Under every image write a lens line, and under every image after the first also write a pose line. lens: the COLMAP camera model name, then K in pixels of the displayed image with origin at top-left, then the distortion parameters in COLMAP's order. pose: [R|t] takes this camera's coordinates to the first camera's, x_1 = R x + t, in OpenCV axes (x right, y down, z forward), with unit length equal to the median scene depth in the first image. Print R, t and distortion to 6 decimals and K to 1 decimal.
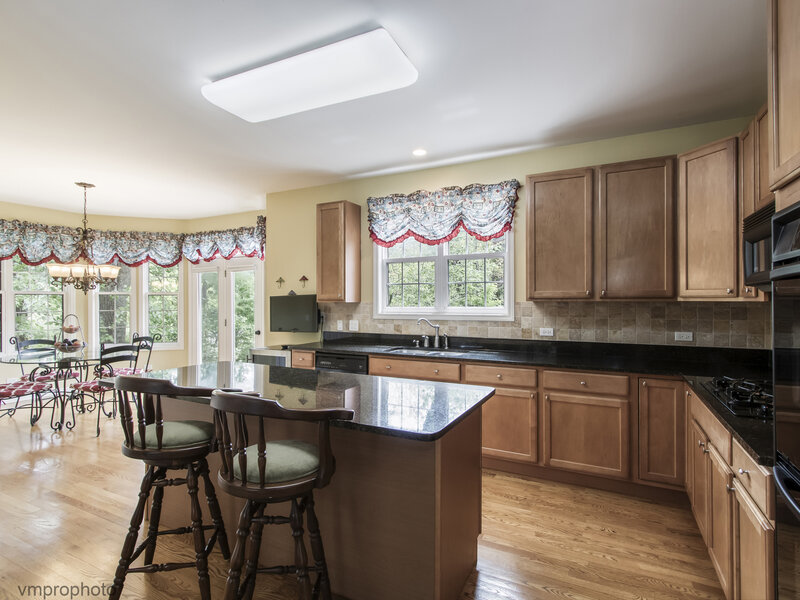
lens RADIAL K [[408.4, 0, 402.8], [0, 408.4, 297.2], [0, 0, 1]] dist [0.002017, -0.002561]
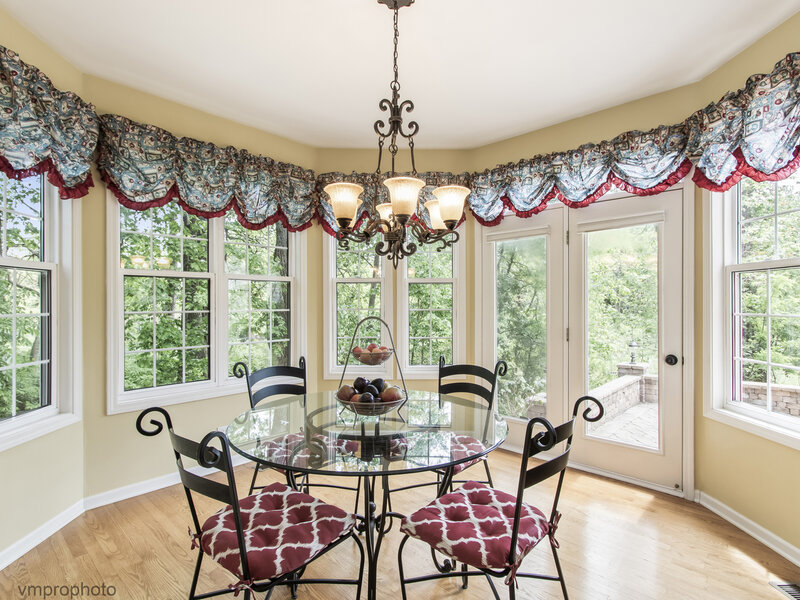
lens RADIAL K [[408.4, 0, 395.7], [0, 408.4, 299.6], [0, 0, 1]] dist [0.002017, -0.002561]
pose [[0.954037, 0.002006, -0.299682, -0.505799], [-0.003486, 0.999984, -0.004406, 0.021604], [0.299668, 0.005248, 0.954029, 0.478076]]
